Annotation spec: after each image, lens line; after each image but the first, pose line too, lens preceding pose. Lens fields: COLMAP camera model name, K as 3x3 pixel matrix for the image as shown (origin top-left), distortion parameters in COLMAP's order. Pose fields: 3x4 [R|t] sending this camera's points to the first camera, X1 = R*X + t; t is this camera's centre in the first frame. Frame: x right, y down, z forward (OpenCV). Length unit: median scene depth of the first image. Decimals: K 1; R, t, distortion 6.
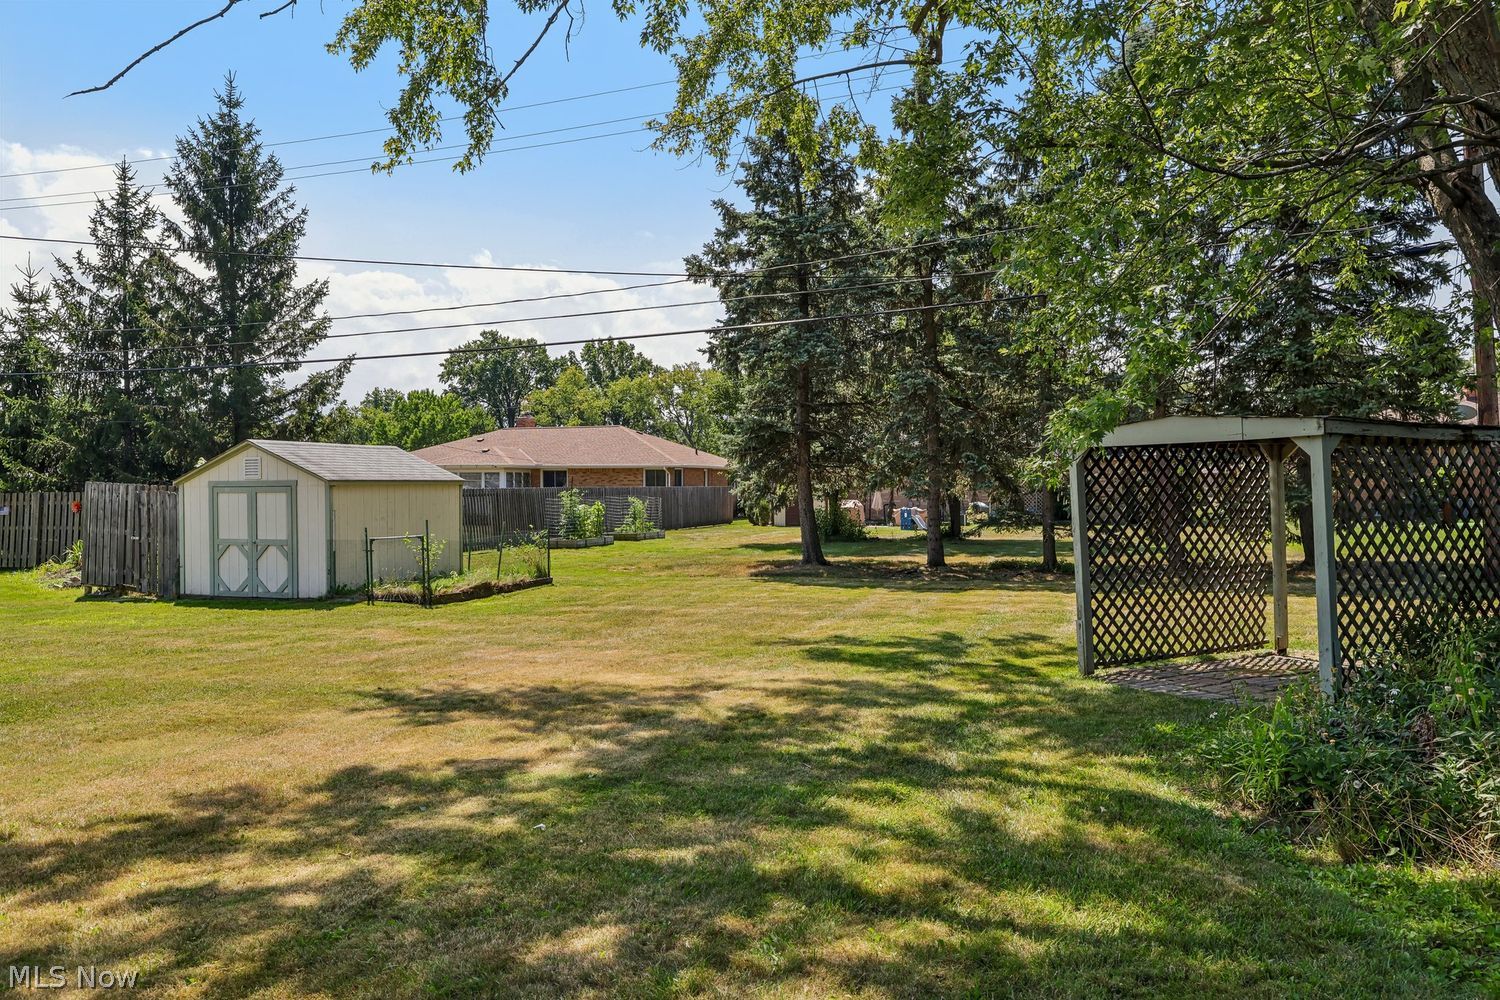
lens RADIAL K [[1096.9, 0, 752.5], [0, 1096.9, 495.1], [0, 0, 1]] dist [-0.000481, 0.004740]
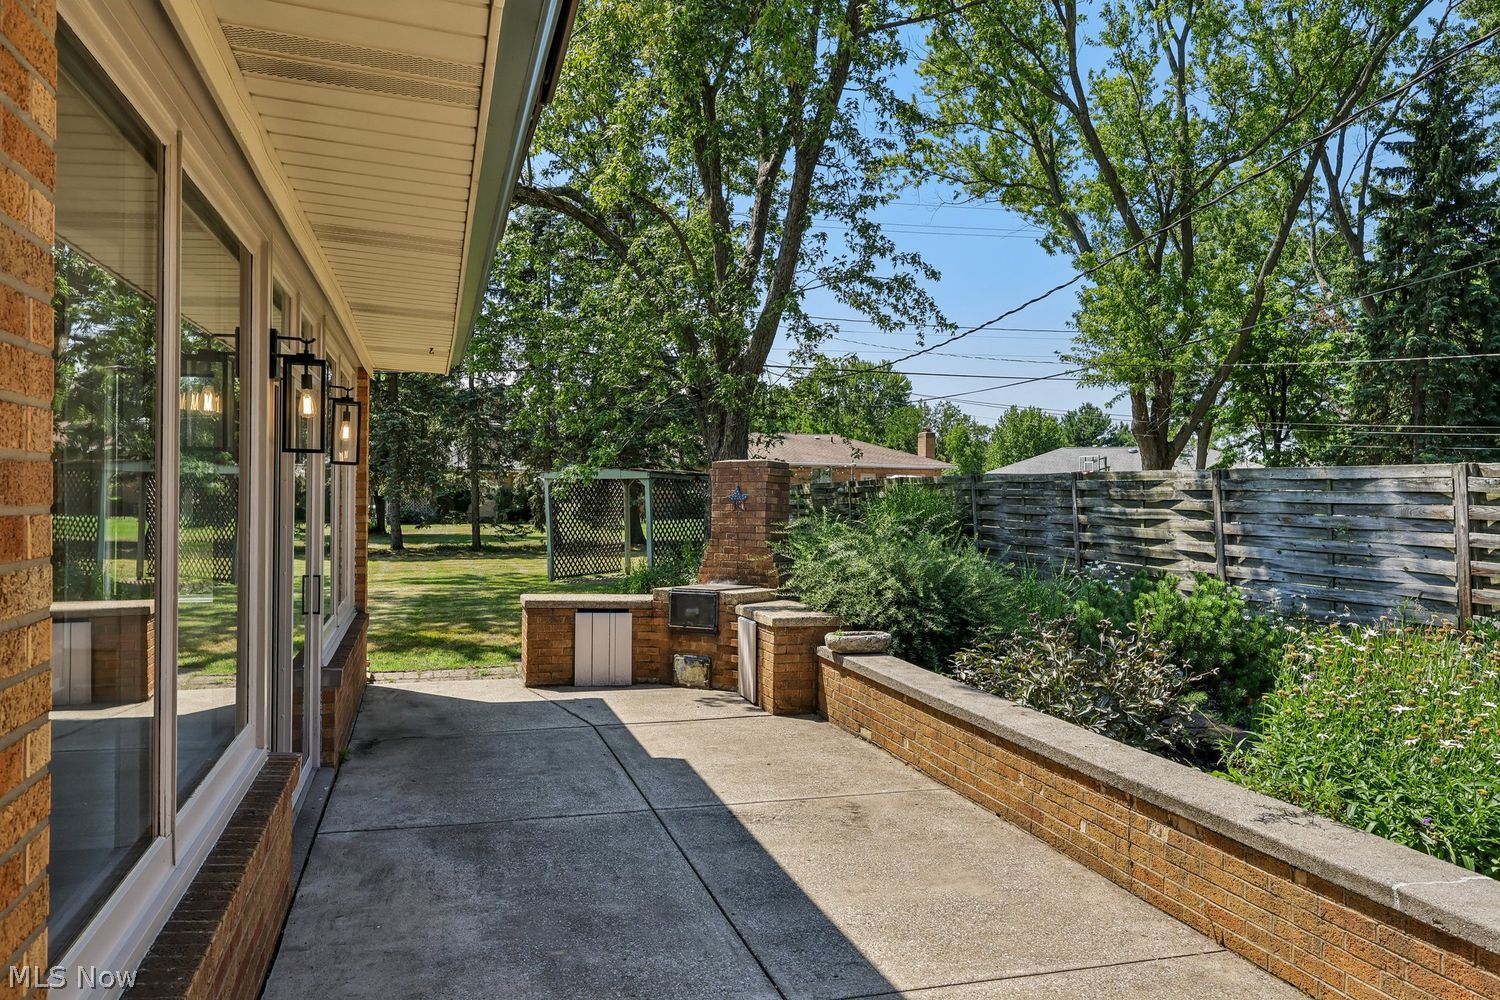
lens RADIAL K [[1096.9, 0, 752.2], [0, 1096.9, 495.1], [0, 0, 1]] dist [-0.000481, 0.004740]
pose [[0.829134, 0.007895, 0.558994, -0.231339], [-0.005842, 0.999968, -0.005458, -0.000188], [-0.559019, 0.001260, 0.829154, -0.409906]]
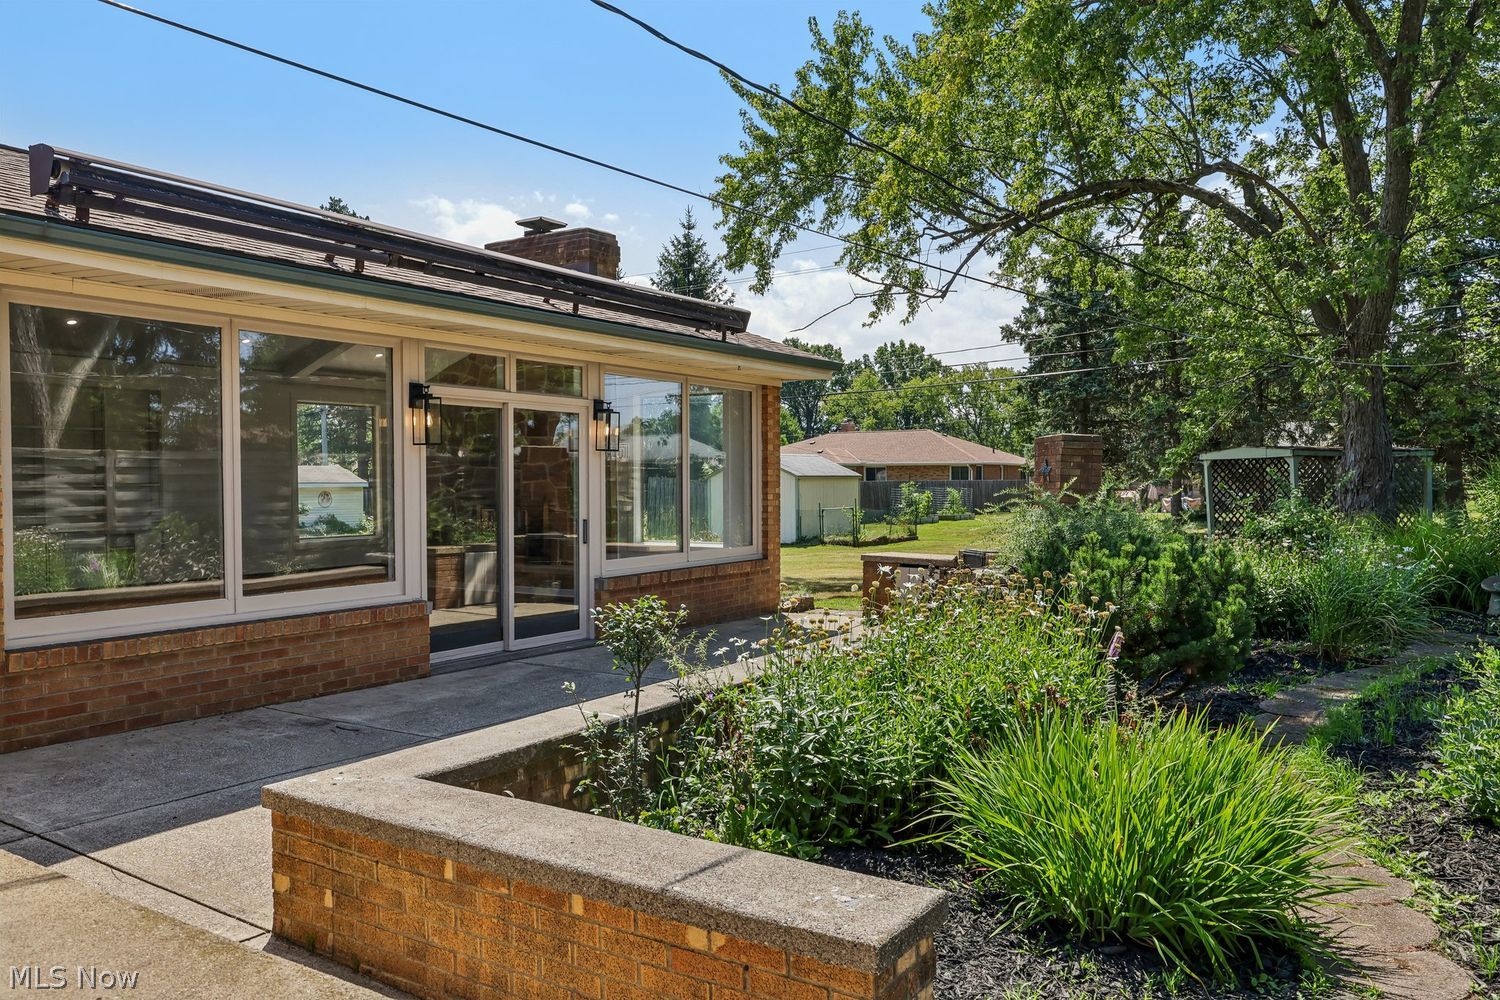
lens RADIAL K [[1096.9, 0, 744.0], [0, 1096.9, 498.9], [0, 0, 1]] dist [-0.000481, 0.004740]
pose [[0.965716, 0.000866, -0.259598, -0.011149], [0.001191, 0.999969, 0.007767, 0.007209], [0.259596, -0.007810, 0.965686, -0.529477]]
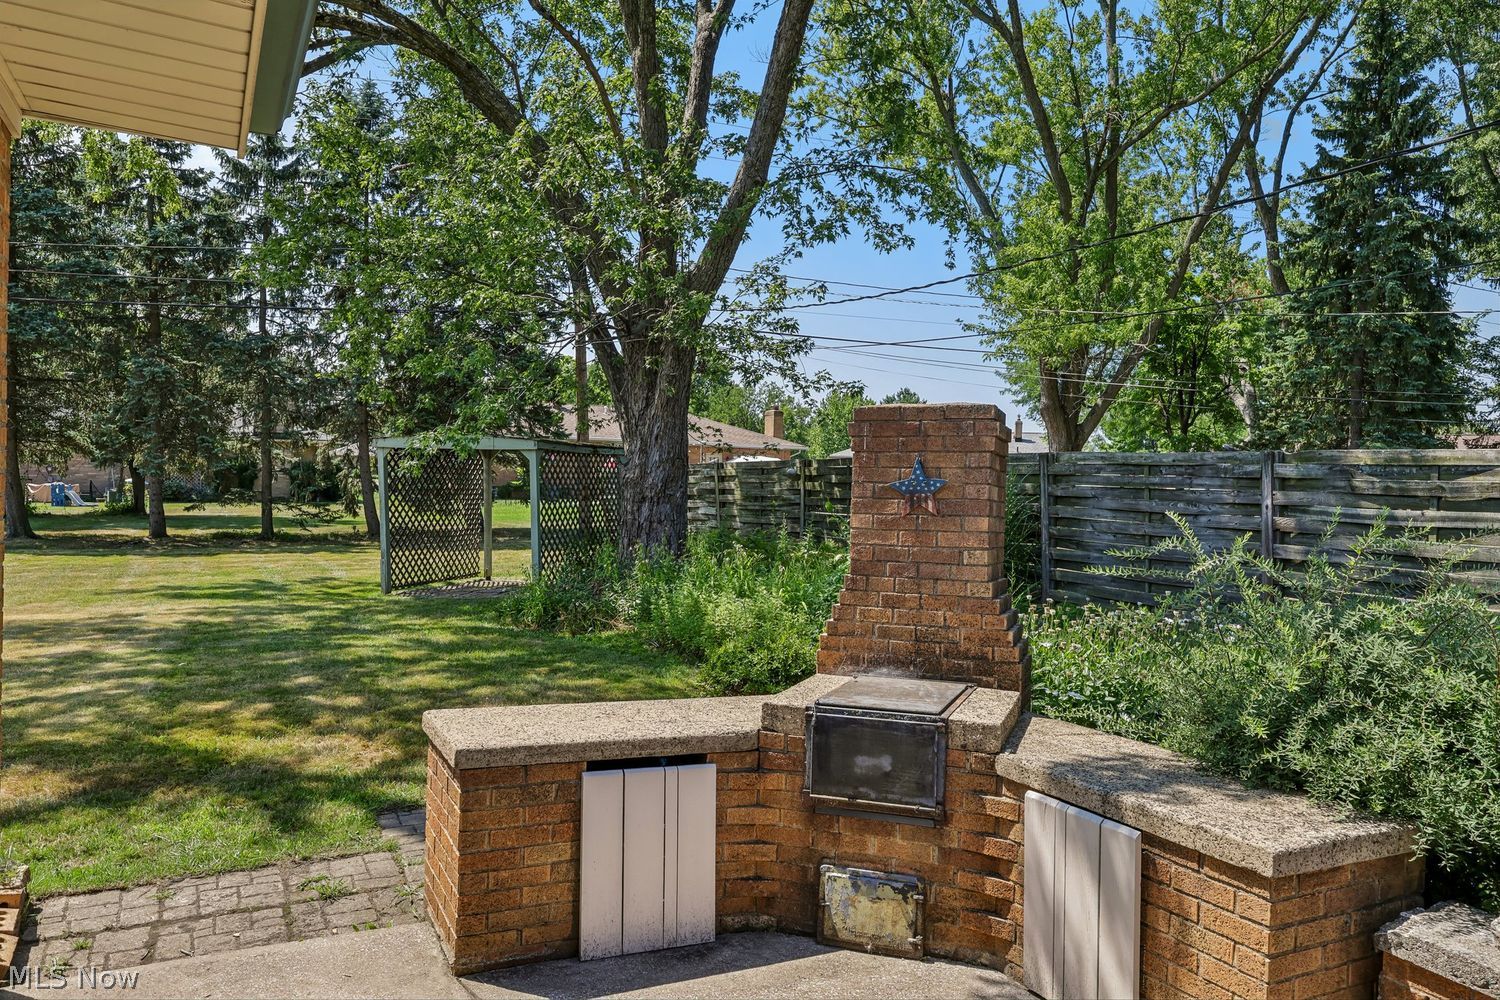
lens RADIAL K [[1096.9, 0, 752.3], [0, 1096.9, 495.6], [0, 0, 1]] dist [-0.000481, 0.004740]
pose [[0.718485, 0.008213, 0.695494, -0.156954], [-0.021724, 0.999707, 0.010637, -0.001152], [-0.695204, -0.022751, 0.718453, -0.182702]]
